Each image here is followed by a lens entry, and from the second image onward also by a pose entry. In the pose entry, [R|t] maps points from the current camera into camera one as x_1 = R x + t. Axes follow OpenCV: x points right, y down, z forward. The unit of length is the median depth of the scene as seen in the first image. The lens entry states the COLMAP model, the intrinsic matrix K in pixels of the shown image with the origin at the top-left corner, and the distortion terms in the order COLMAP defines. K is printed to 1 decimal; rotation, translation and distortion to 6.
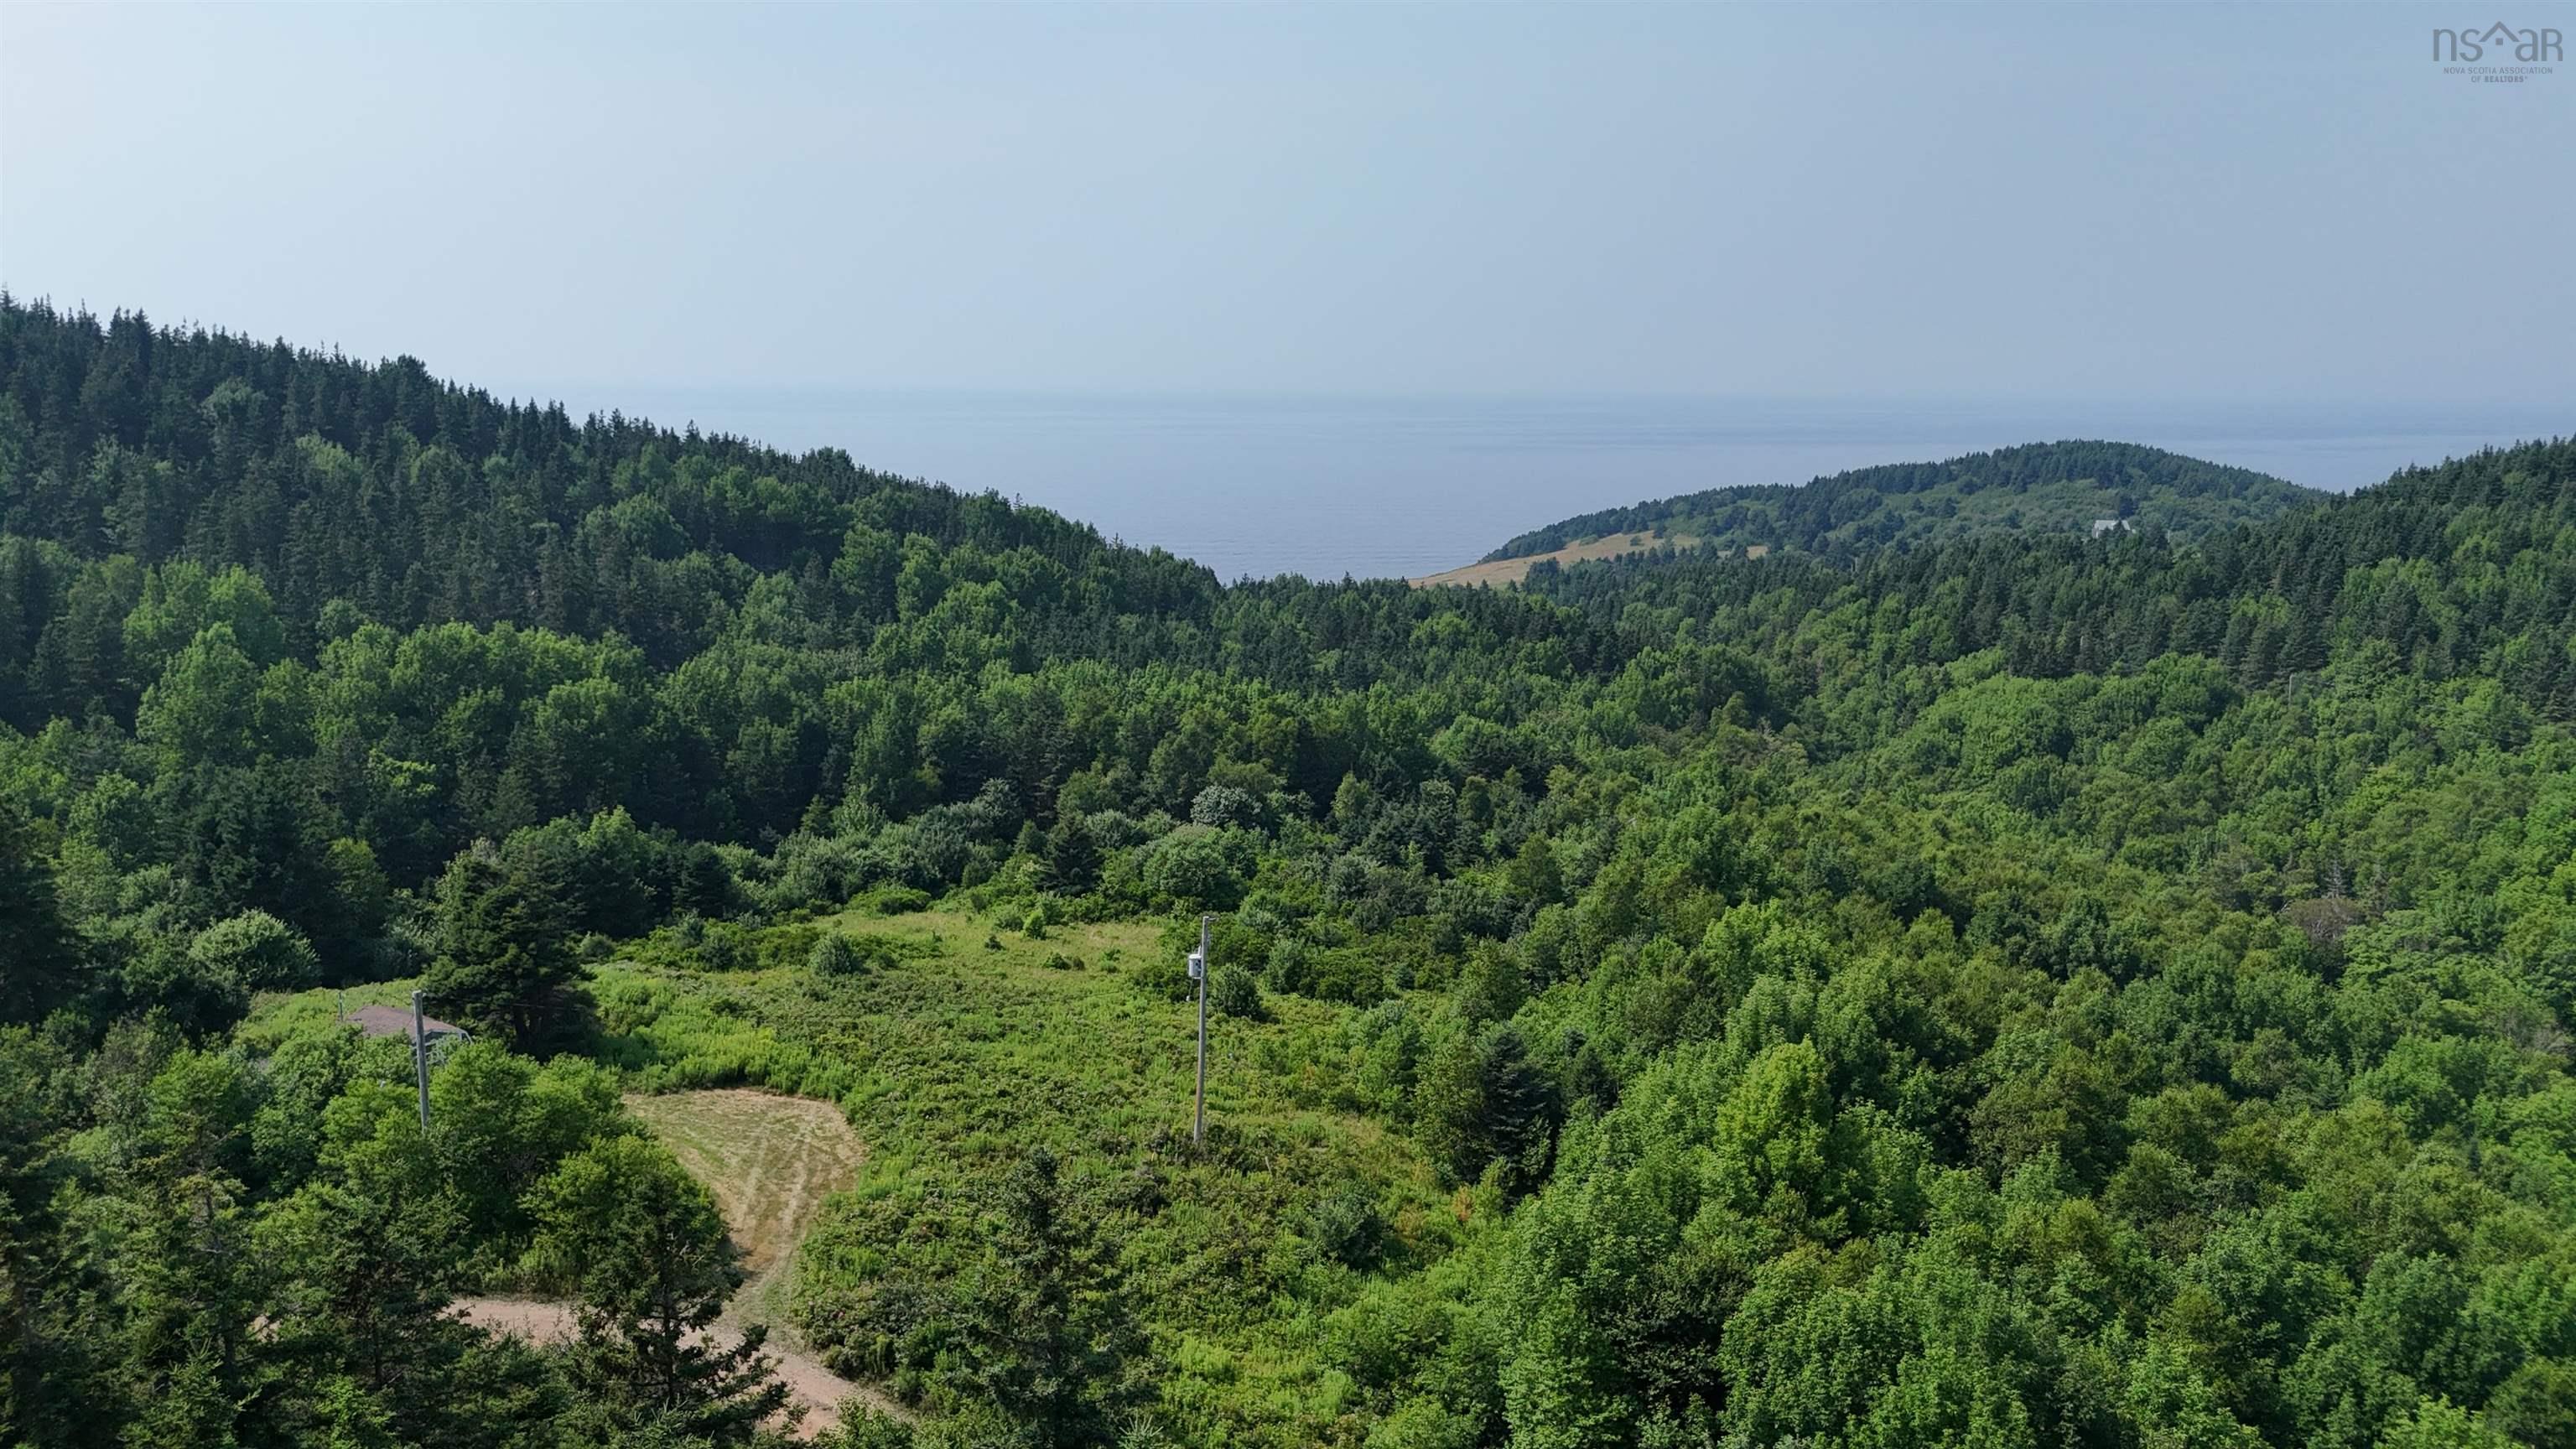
lens RADIAL K [[1886.9, 0, 1288.0], [0, 1886.9, 724.5], [0, 0, 1]] dist [0.140819, -0.220969]
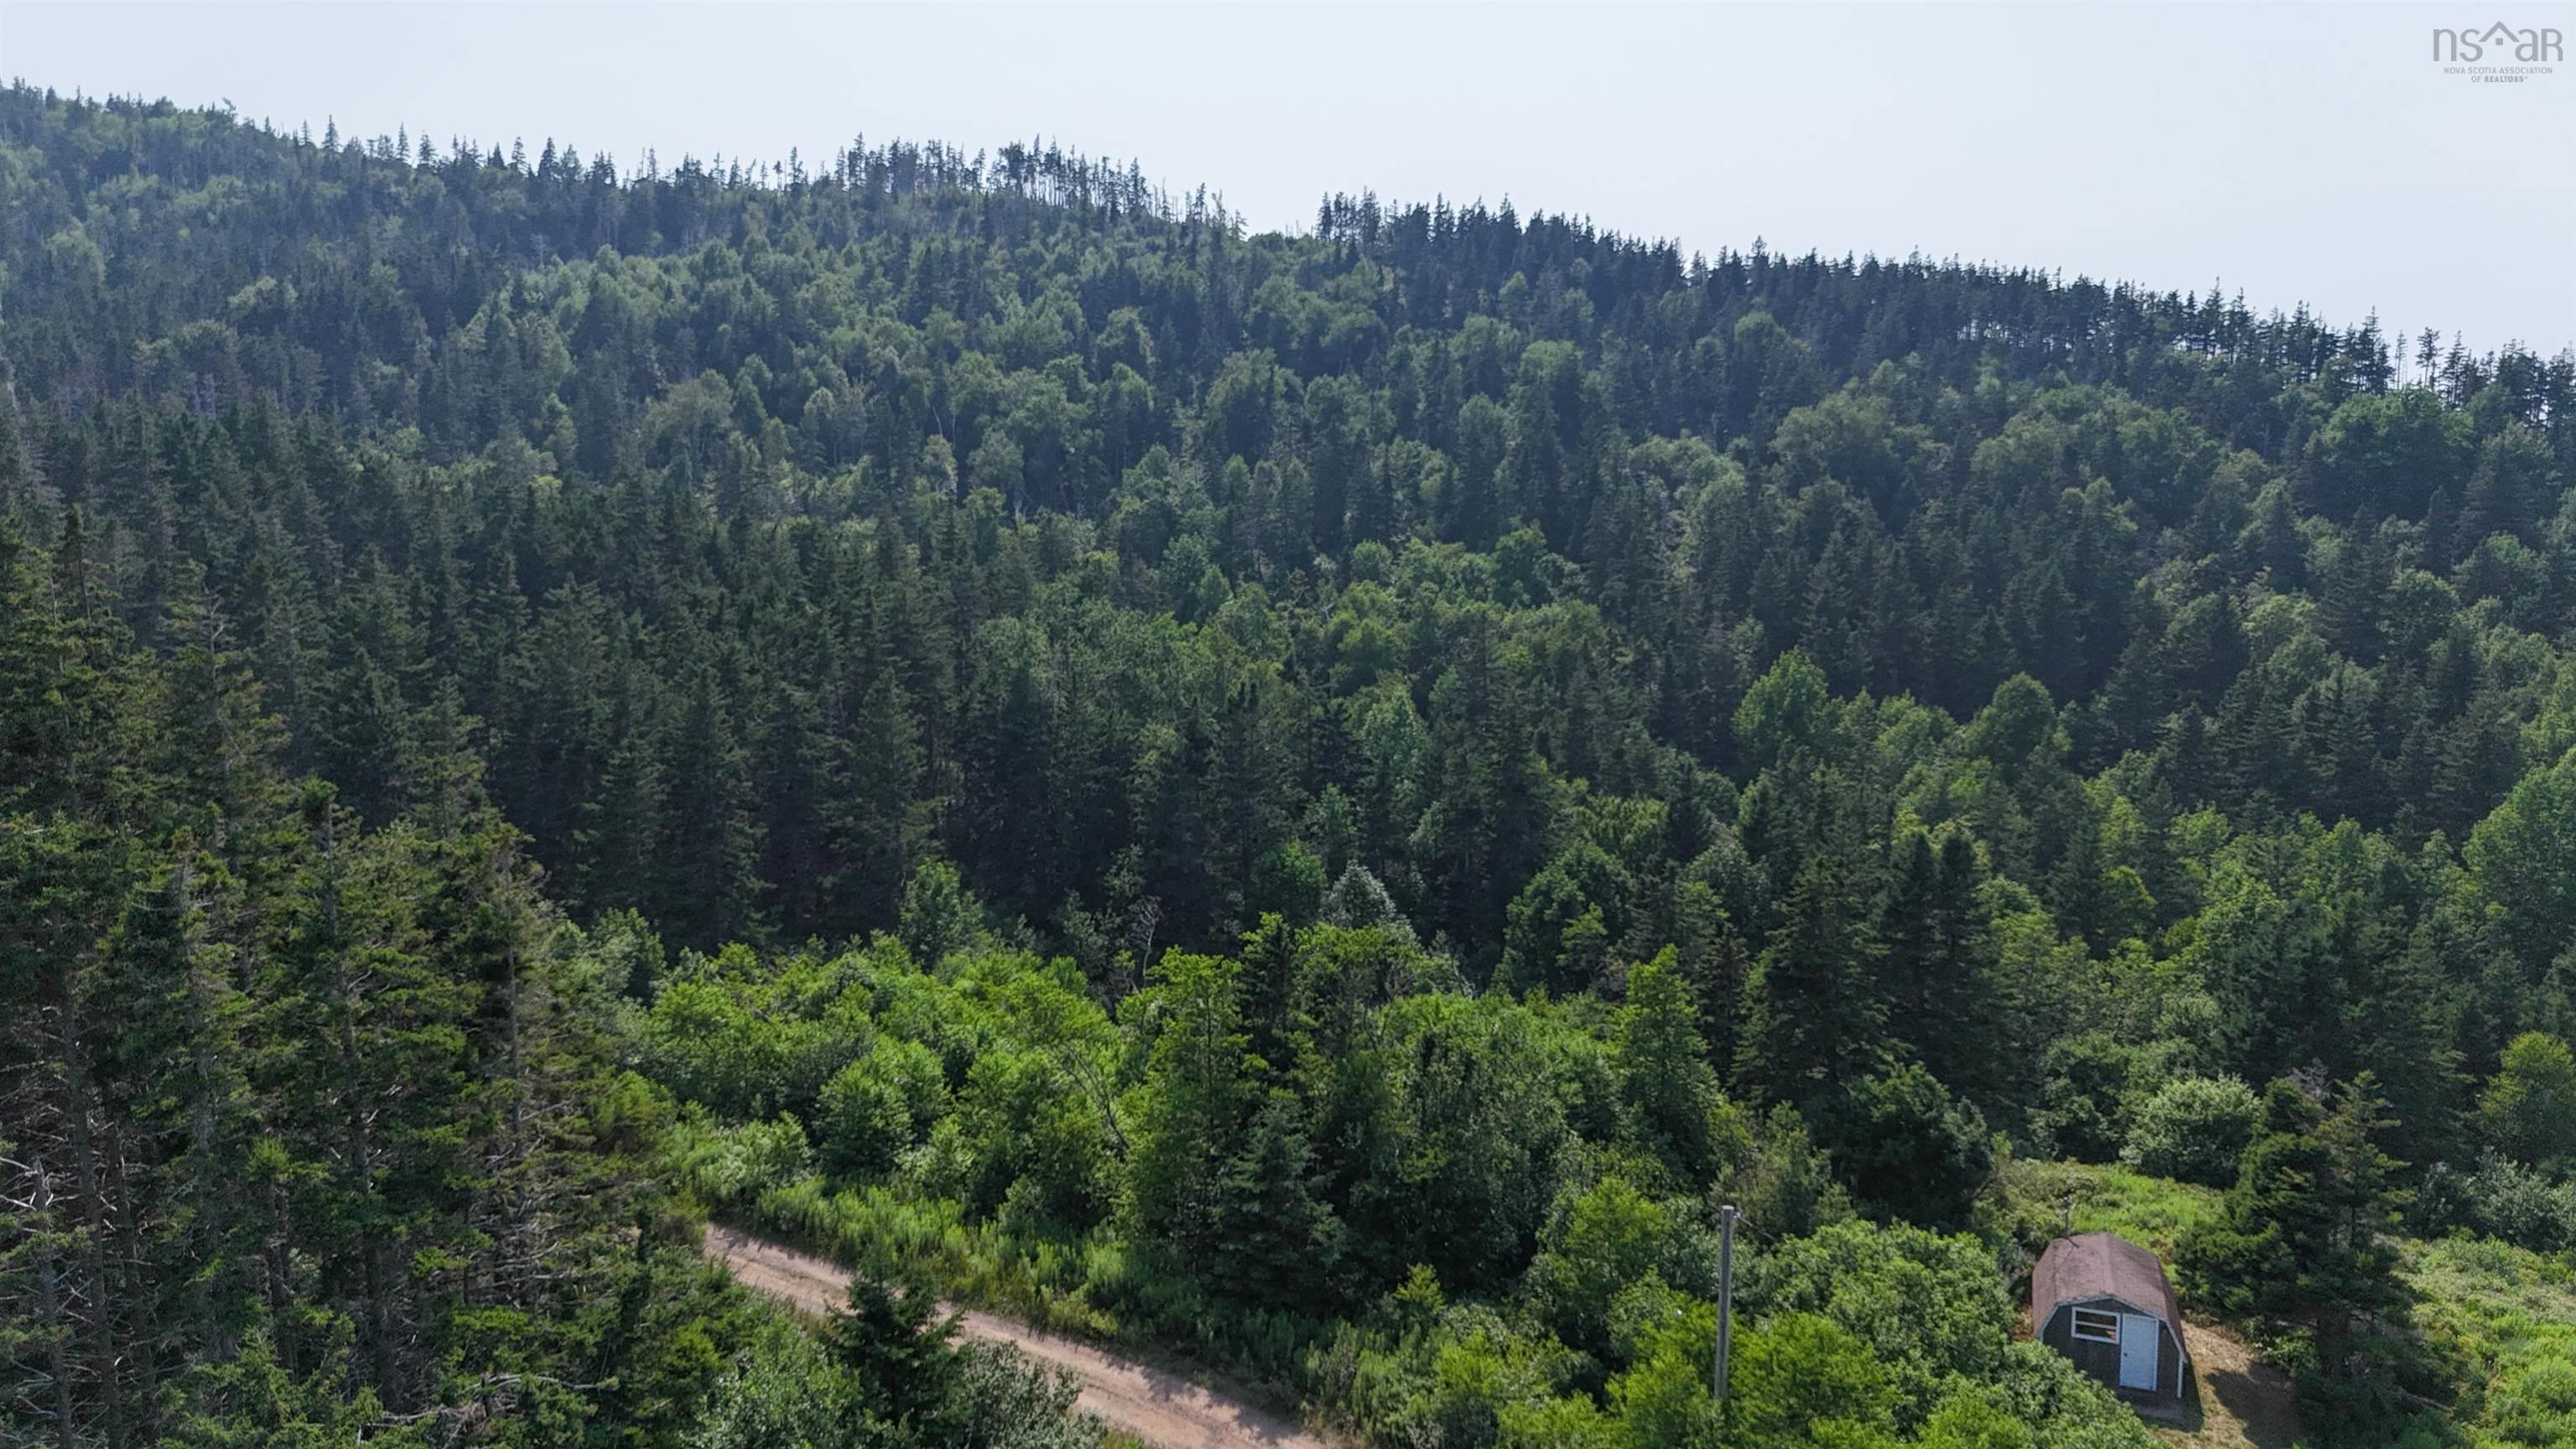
lens RADIAL K [[1915.7, 0, 1288.0], [0, 1915.7, 724.5], [0, 0, 1]] dist [0.086160, -0.075708]
pose [[0.287186, 0.114361, -0.951024, 0.052721], [-0.168744, 0.983360, 0.067293, -0.018899], [0.942894, 0.141153, 0.301705, 0.209718]]
